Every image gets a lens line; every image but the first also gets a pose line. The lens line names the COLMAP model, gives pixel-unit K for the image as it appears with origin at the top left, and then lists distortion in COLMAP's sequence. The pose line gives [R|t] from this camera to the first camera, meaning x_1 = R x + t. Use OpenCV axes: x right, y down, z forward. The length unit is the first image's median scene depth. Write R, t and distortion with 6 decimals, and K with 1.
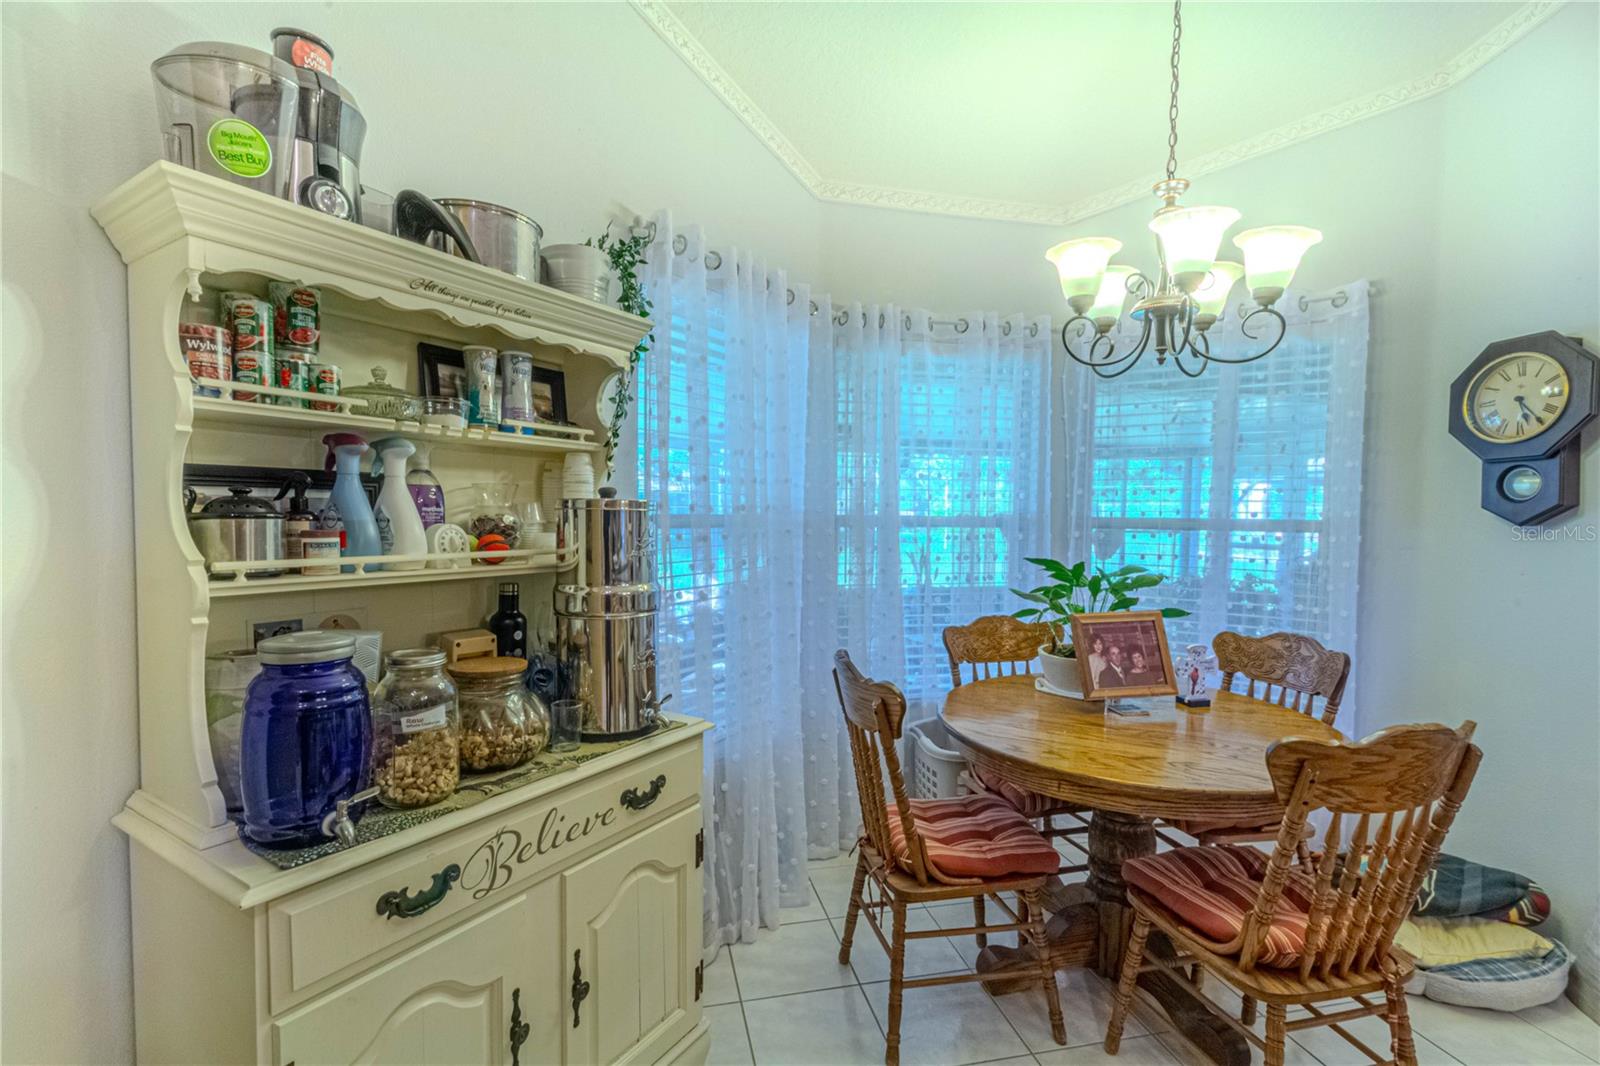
lens RADIAL K [[692.7, 0, 782.5], [0, 692.7, 539.2], [0, 0, 1]] dist [0.000580, -0.000108]
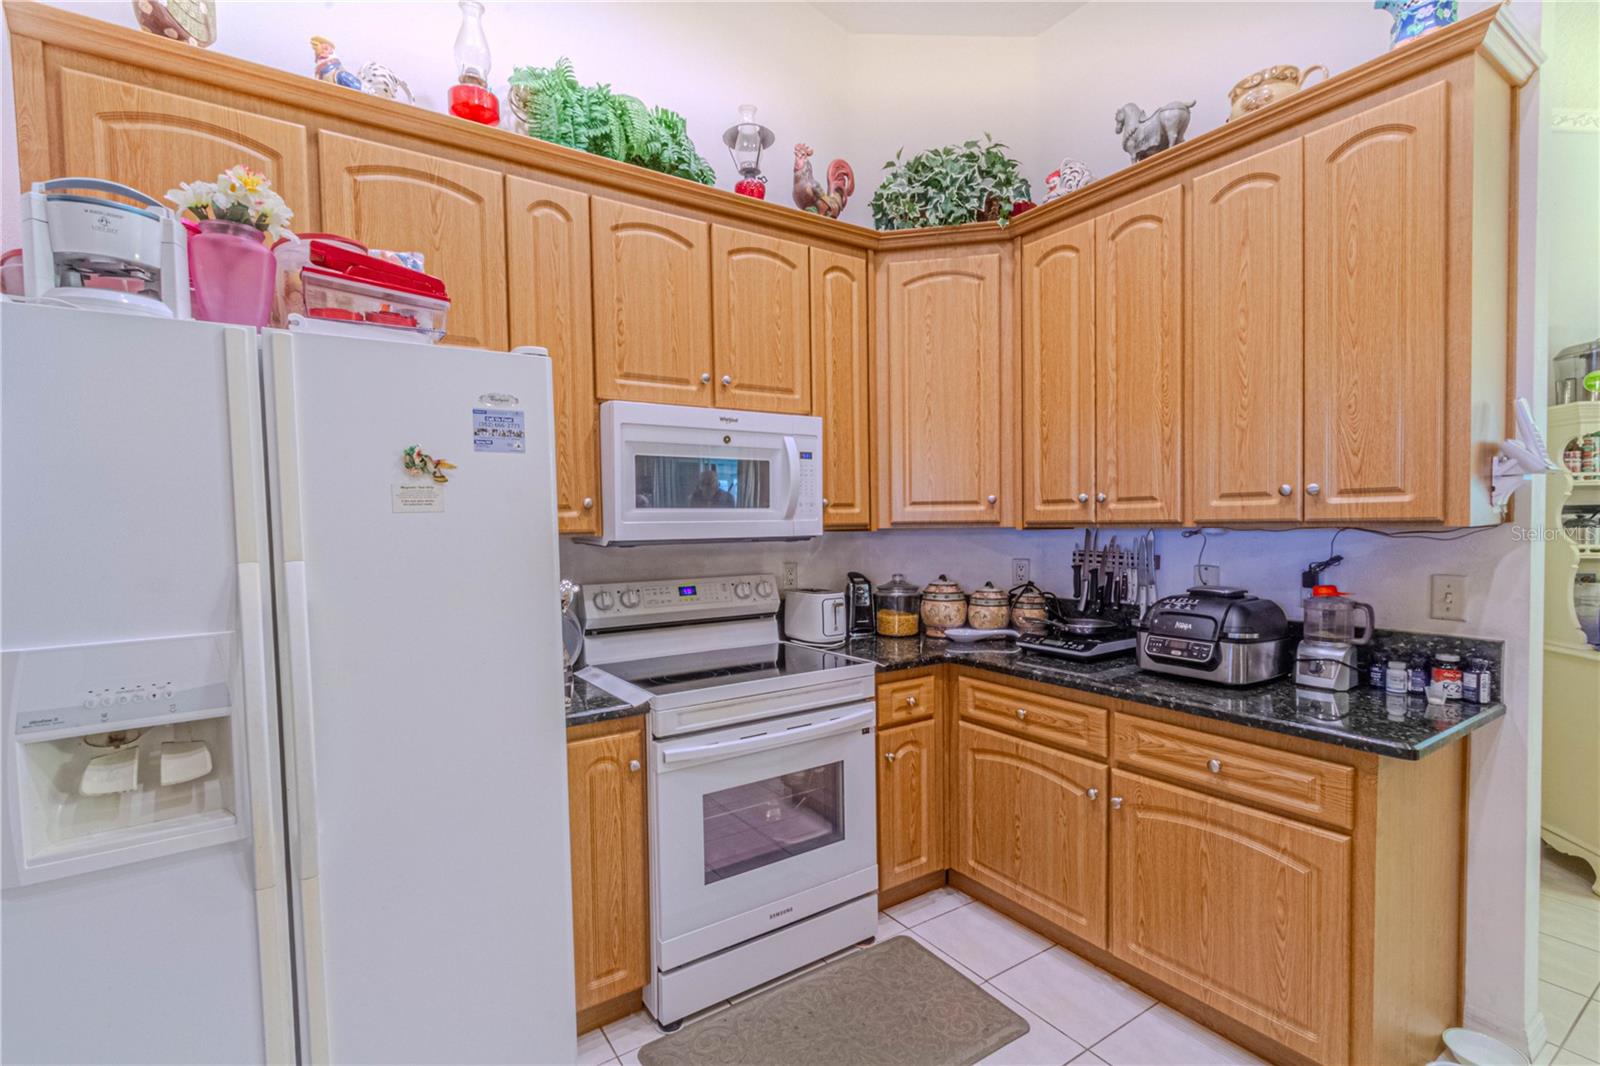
lens RADIAL K [[726.7, 0, 796.8], [0, 726.7, 546.6], [0, 0, 1]] dist [0.003703, -0.000956]
pose [[0.400639, 0.019852, -0.916021, 0.241272], [-0.016773, 0.999757, 0.014331, 0.025283], [0.916083, 0.009623, 0.400874, -1.326621]]
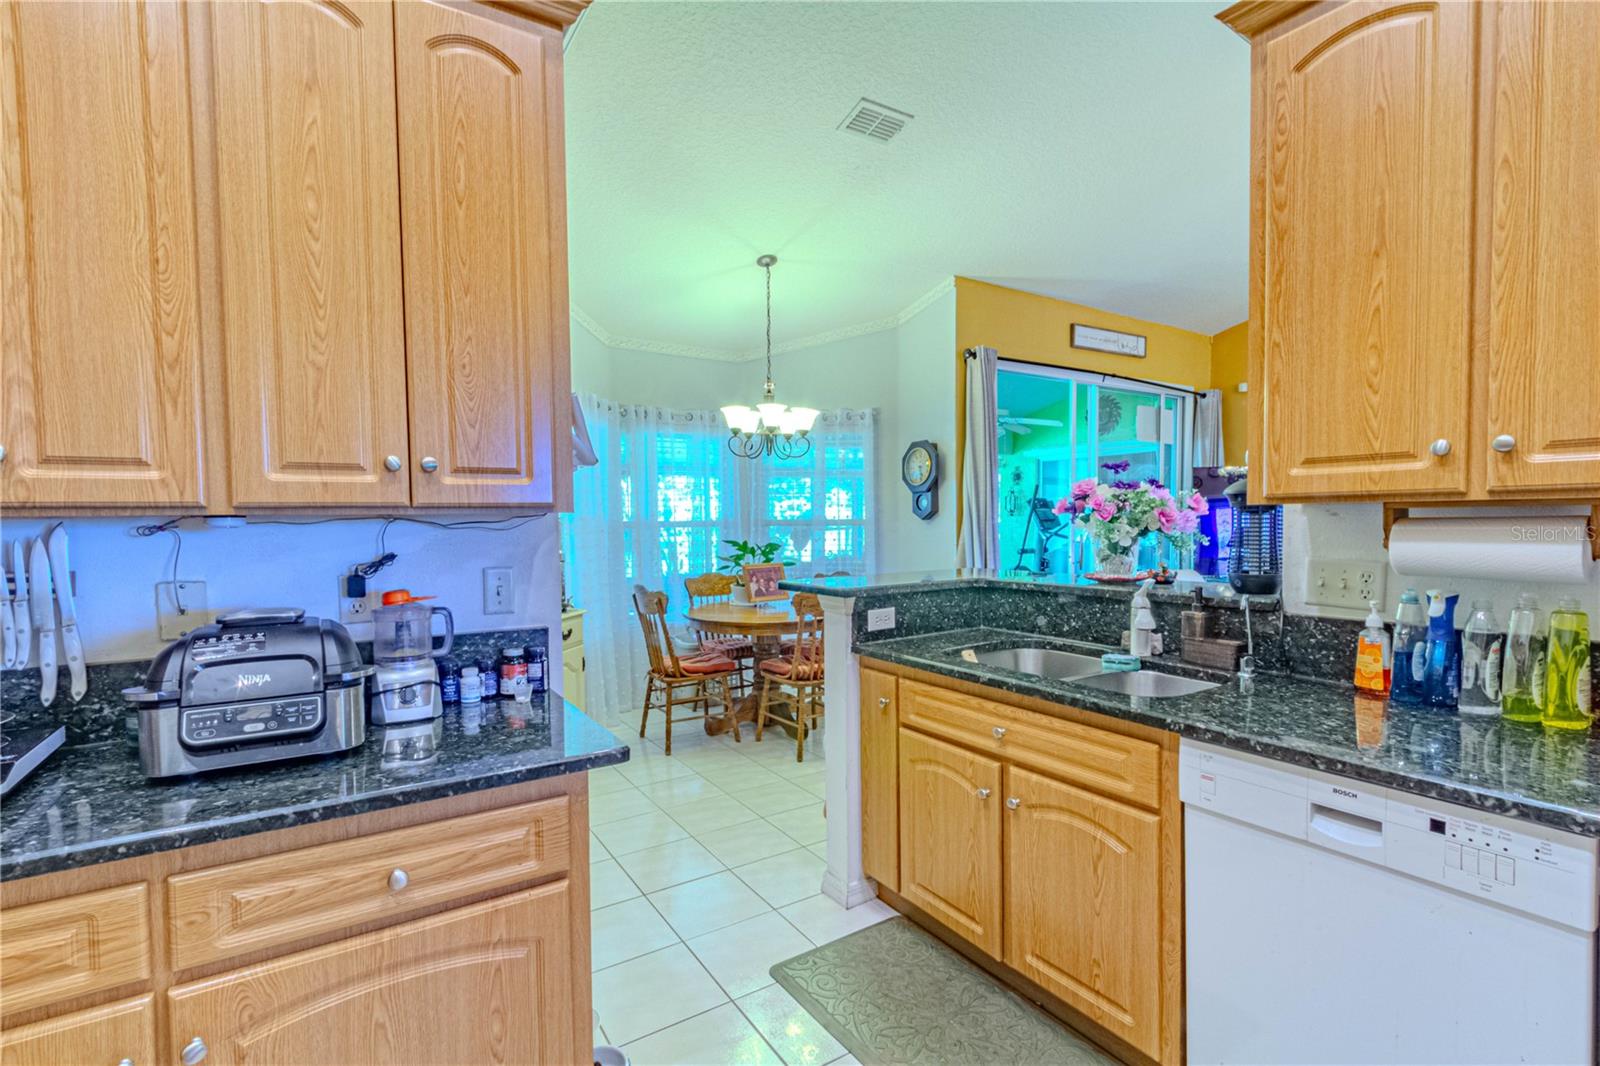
lens RADIAL K [[726.7, 0, 796.8], [0, 726.7, 546.6], [0, 0, 1]] dist [0.003703, -0.000956]
pose [[0.928559, -0.031902, 0.369811, -0.258617], [0.031642, 0.999476, 0.006770, 0.041164], [-0.369833, 0.005415, 0.929082, -1.156154]]
